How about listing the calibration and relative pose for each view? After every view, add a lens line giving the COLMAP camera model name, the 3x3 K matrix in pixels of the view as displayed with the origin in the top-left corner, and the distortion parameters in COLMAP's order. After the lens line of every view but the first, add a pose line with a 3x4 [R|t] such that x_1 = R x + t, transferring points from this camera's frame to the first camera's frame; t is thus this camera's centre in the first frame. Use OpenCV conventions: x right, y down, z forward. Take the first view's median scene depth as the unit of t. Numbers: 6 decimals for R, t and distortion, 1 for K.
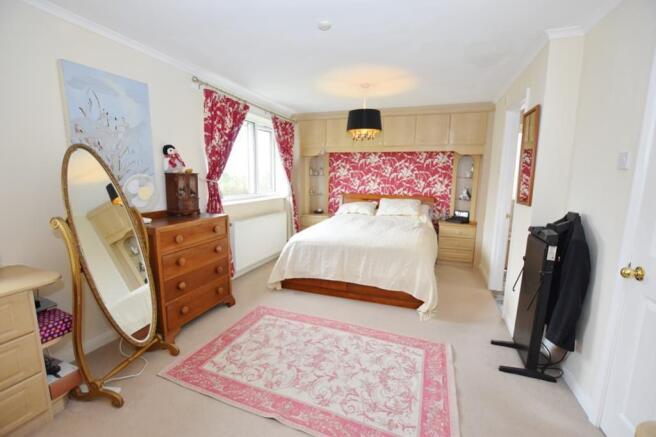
lens RADIAL K [[291.7, 0, 326.6], [0, 291.7, 220.4], [0, 0, 1]] dist [-0.026895, 0.000005]
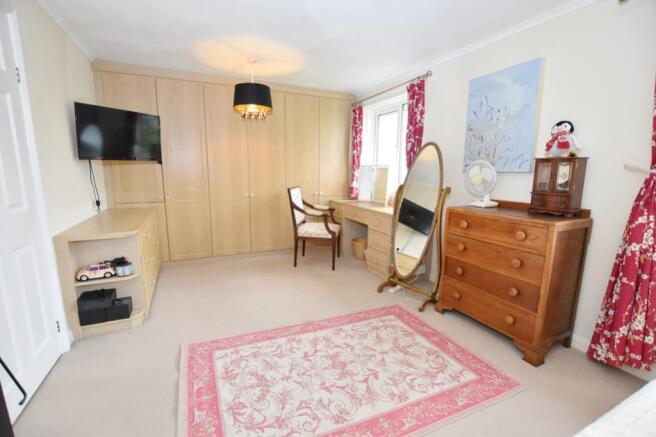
lens RADIAL K [[291.7, 0, 325.3], [0, 291.7, 221.3], [0, 0, 1]] dist [-0.026895, 0.000005]
pose [[-0.712930, 0.098931, -0.694221, 0.459103], [-0.128084, 0.954972, 0.267626, -0.132654], [0.689438, 0.279717, -0.668157, 1.166490]]
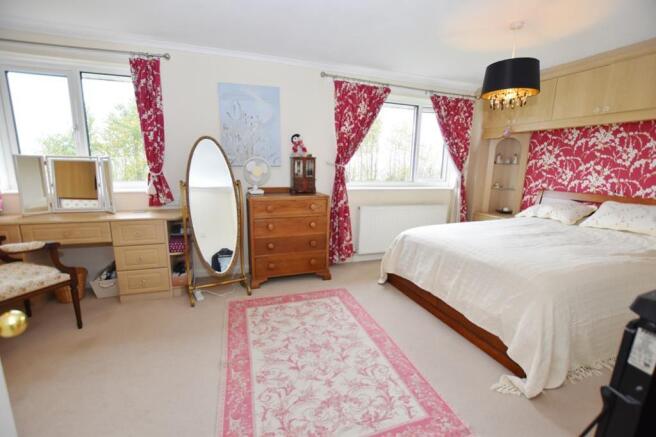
lens RADIAL K [[291.7, 0, 327.8], [0, 291.7, 220.3], [0, 0, 1]] dist [-0.026895, 0.000005]
pose [[0.634502, 0.141610, -0.759838, 0.538721], [-0.128197, 0.988738, 0.077219, -0.012585], [0.762215, 0.048413, 0.645511, 0.328696]]
